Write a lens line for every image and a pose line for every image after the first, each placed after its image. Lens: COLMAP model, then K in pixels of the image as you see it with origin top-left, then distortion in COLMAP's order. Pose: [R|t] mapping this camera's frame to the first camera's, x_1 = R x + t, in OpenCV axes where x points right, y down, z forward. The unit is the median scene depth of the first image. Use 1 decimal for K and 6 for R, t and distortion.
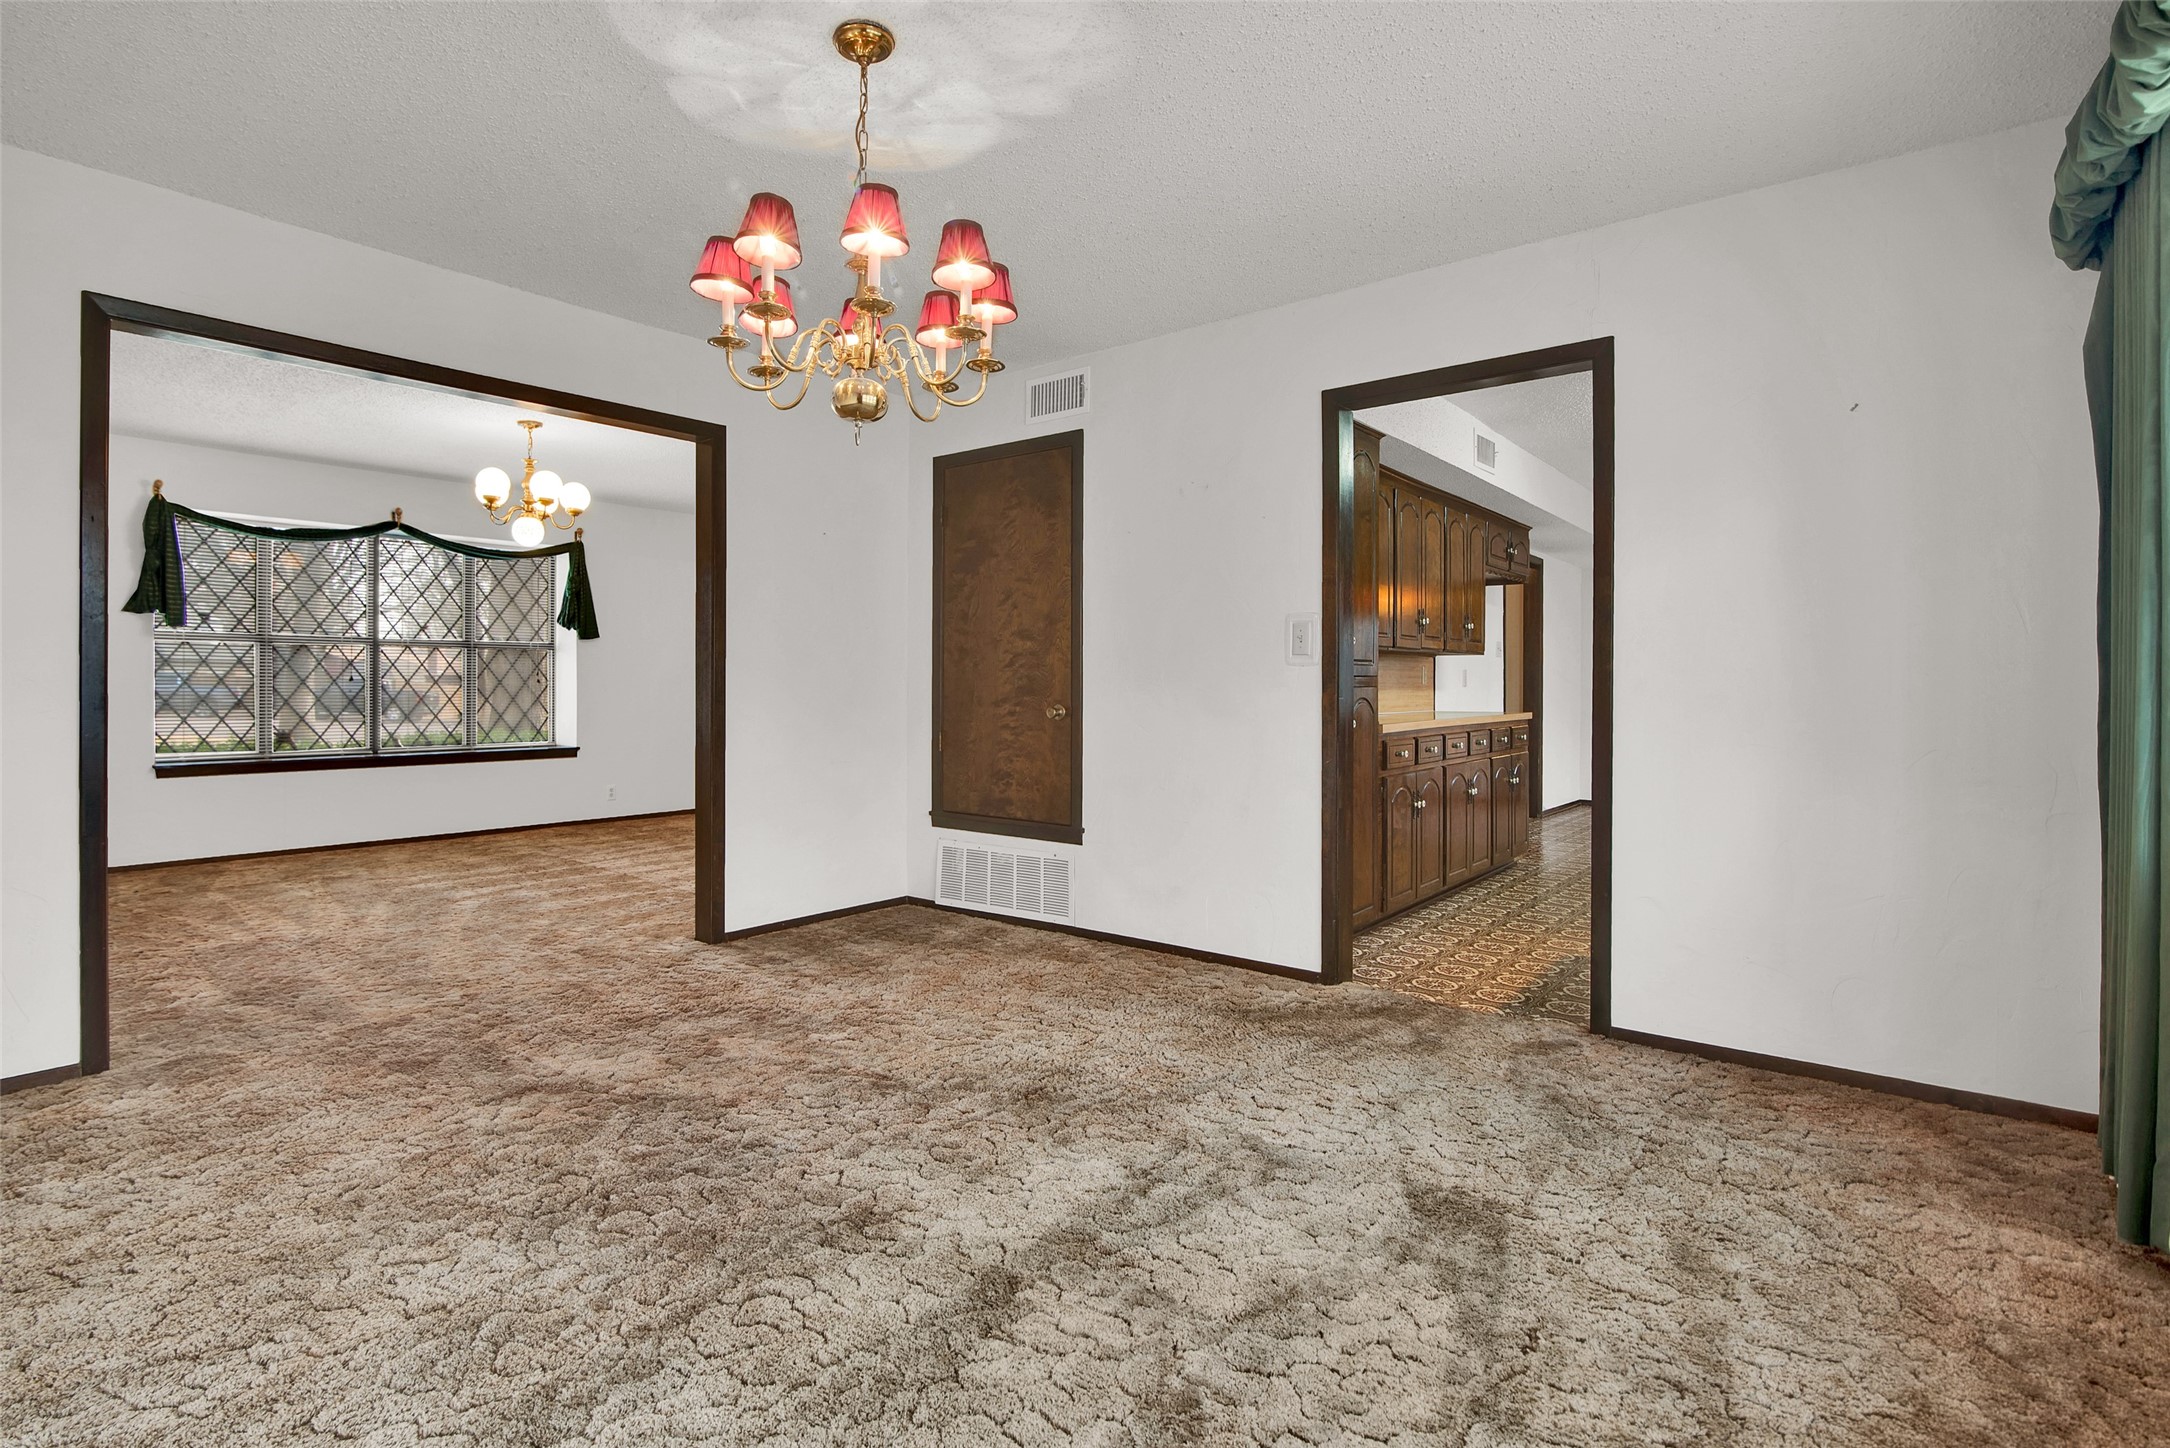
lens RADIAL K [[1017.2, 0, 1047.0], [0, 1017.2, 701.6], [0, 0, 1]] dist [-0.025849, 0.001117]
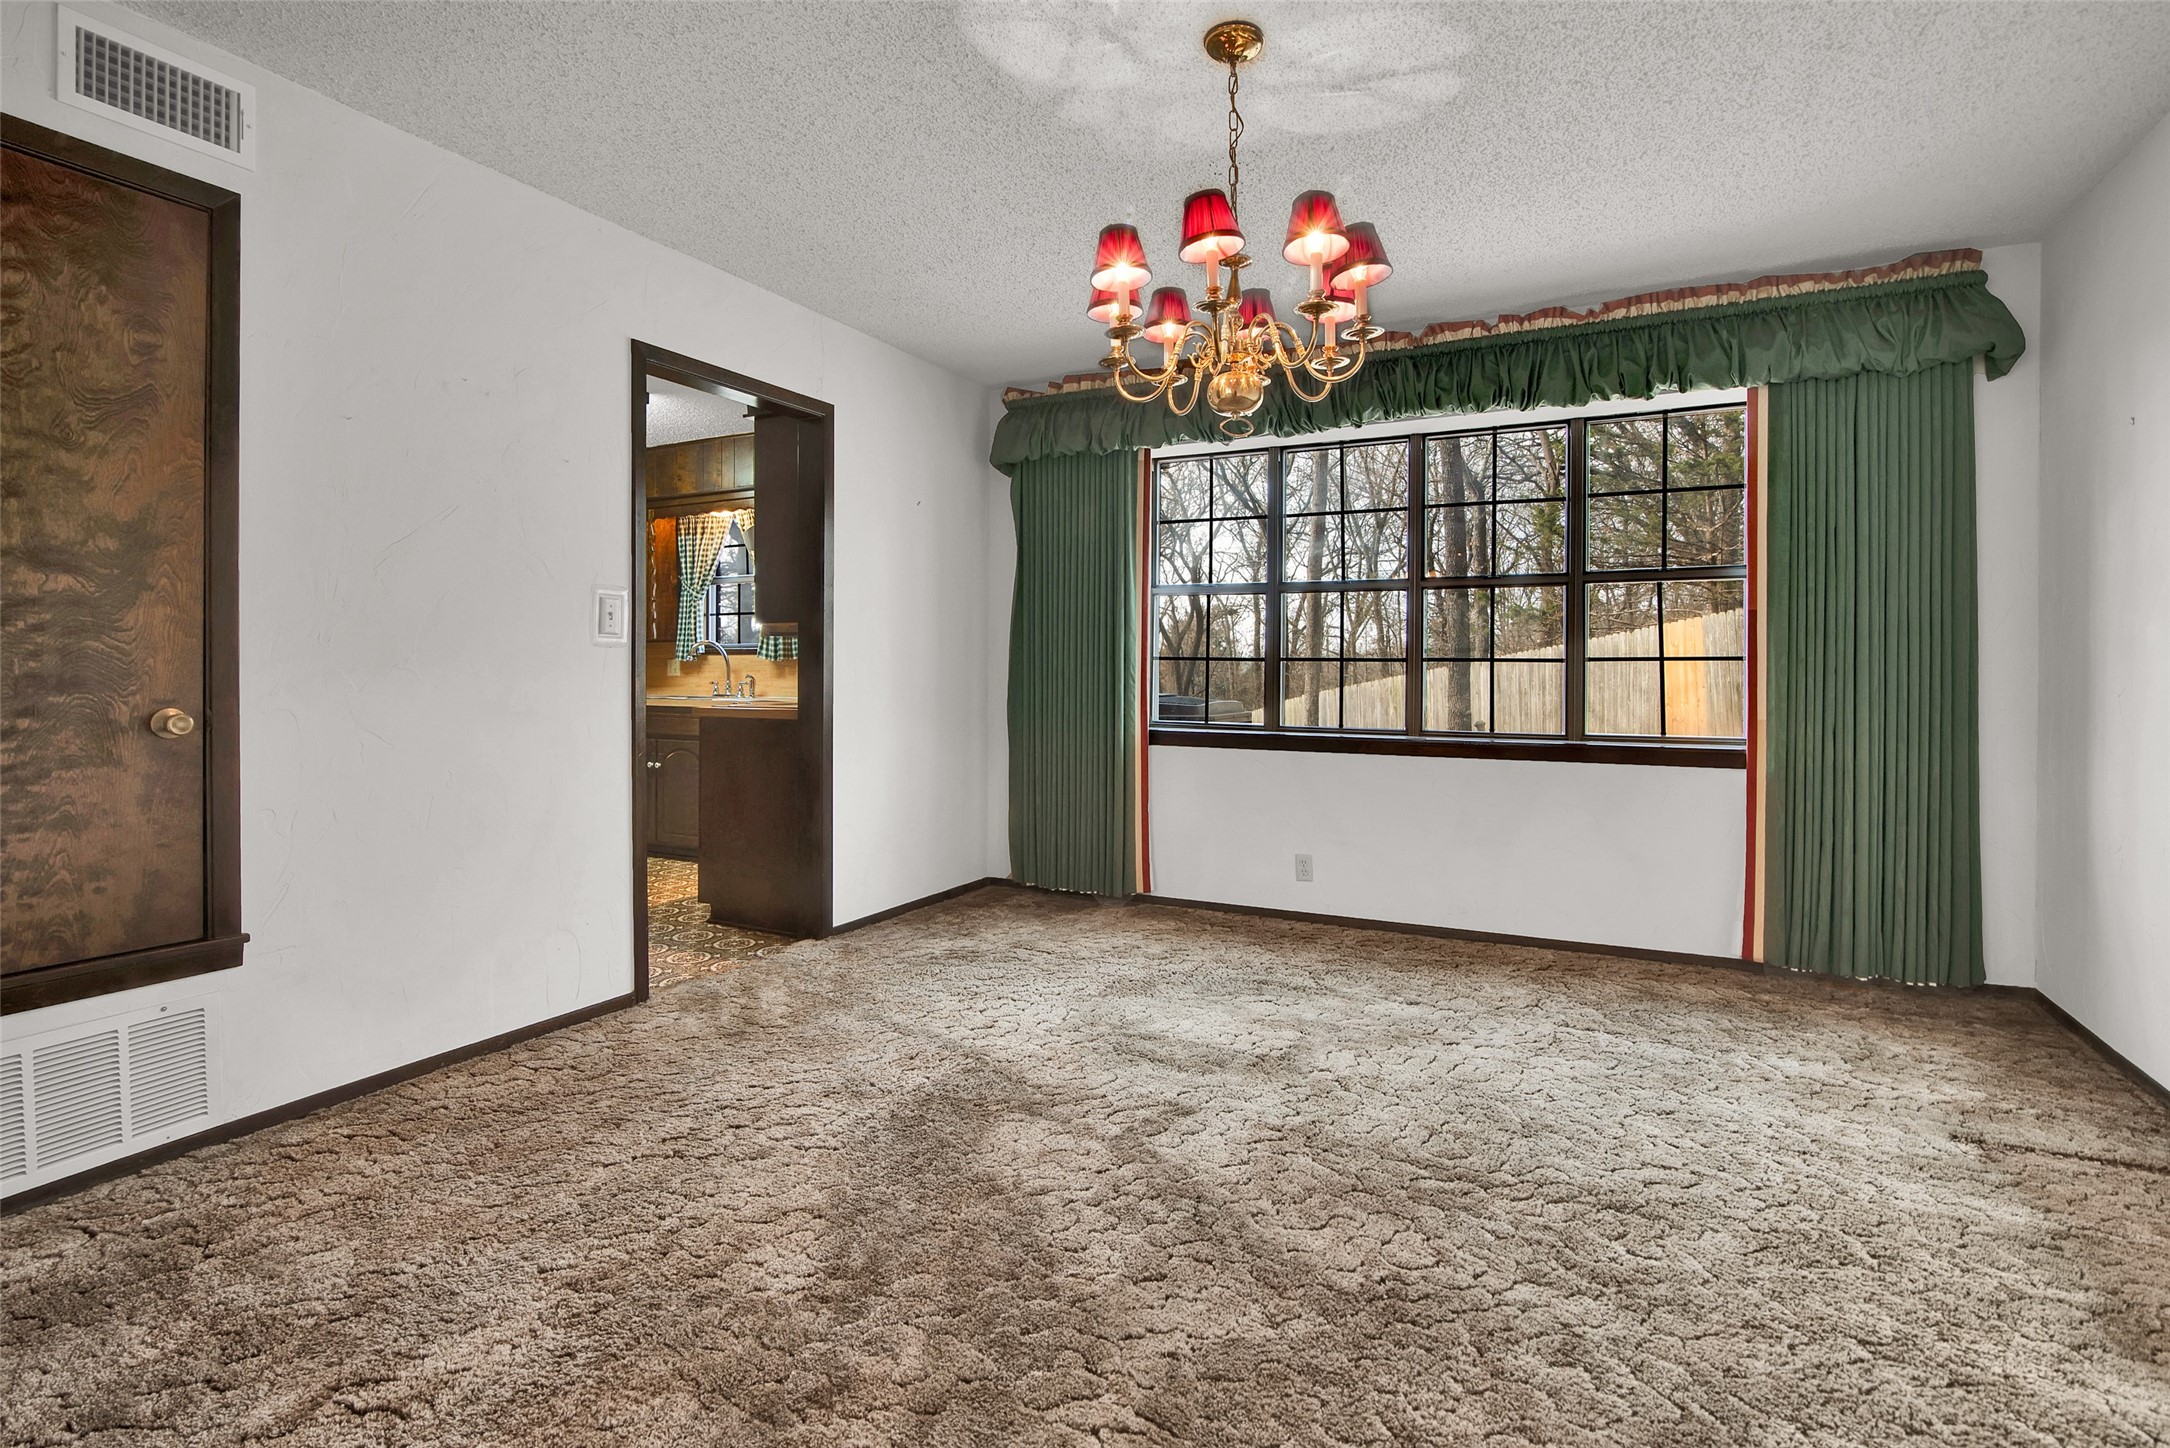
lens RADIAL K [[1017.2, 0, 1047.0], [0, 1017.2, 701.6], [0, 0, 1]] dist [-0.025849, 0.001117]
pose [[-0.188255, -0.032946, 0.981567, -0.562416], [0.011769, 0.999290, 0.035798, -0.013475], [-0.982050, 0.018291, -0.187734, 0.673613]]
